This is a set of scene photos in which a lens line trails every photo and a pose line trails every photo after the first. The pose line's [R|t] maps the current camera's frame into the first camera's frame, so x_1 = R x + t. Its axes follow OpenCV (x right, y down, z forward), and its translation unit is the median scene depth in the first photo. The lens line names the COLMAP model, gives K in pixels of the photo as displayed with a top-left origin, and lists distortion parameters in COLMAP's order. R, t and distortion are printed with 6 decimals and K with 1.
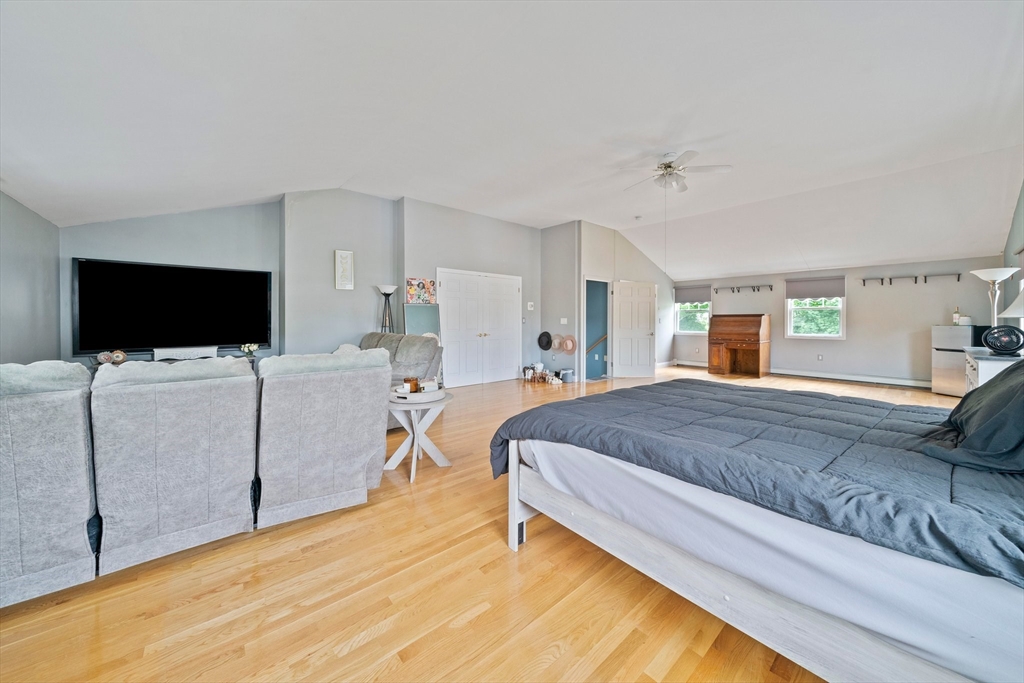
lens RADIAL K [[358.4, 0, 518.7], [0, 358.4, 331.7], [0, 0, 1]] dist [-0.005147, -0.000056]
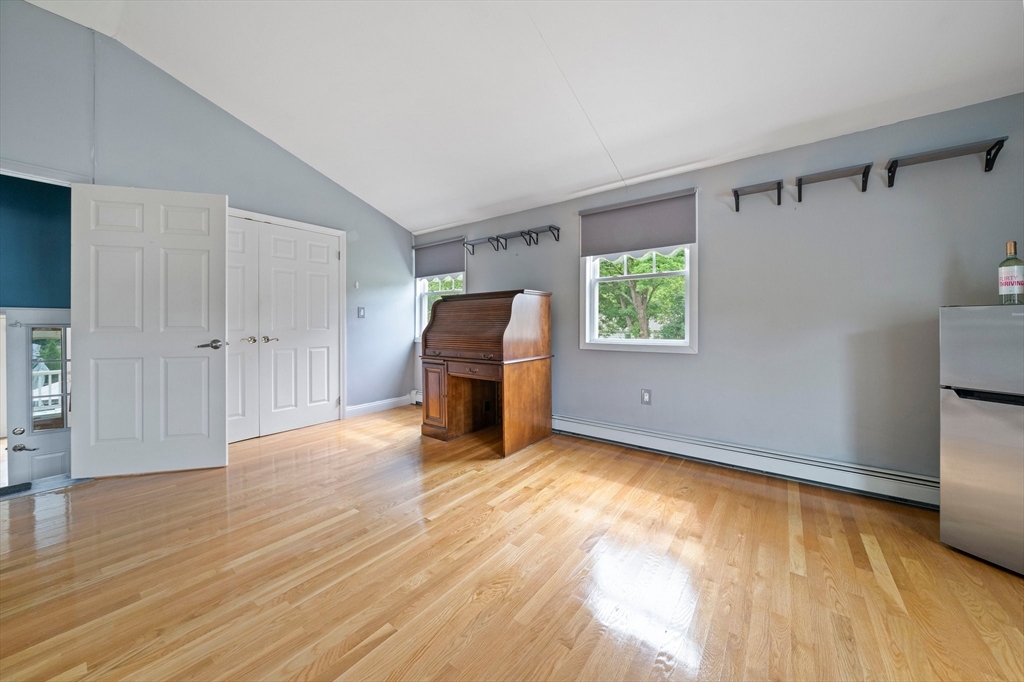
lens RADIAL K [[358.4, 0, 518.7], [0, 358.4, 331.2], [0, 0, 1]] dist [-0.005147, -0.000056]
pose [[0.977557, -0.007927, 0.210520, 0.602808], [0.009896, 0.999917, -0.008305, 0.000053], [-0.210437, 0.010202, 0.977554, 0.618671]]
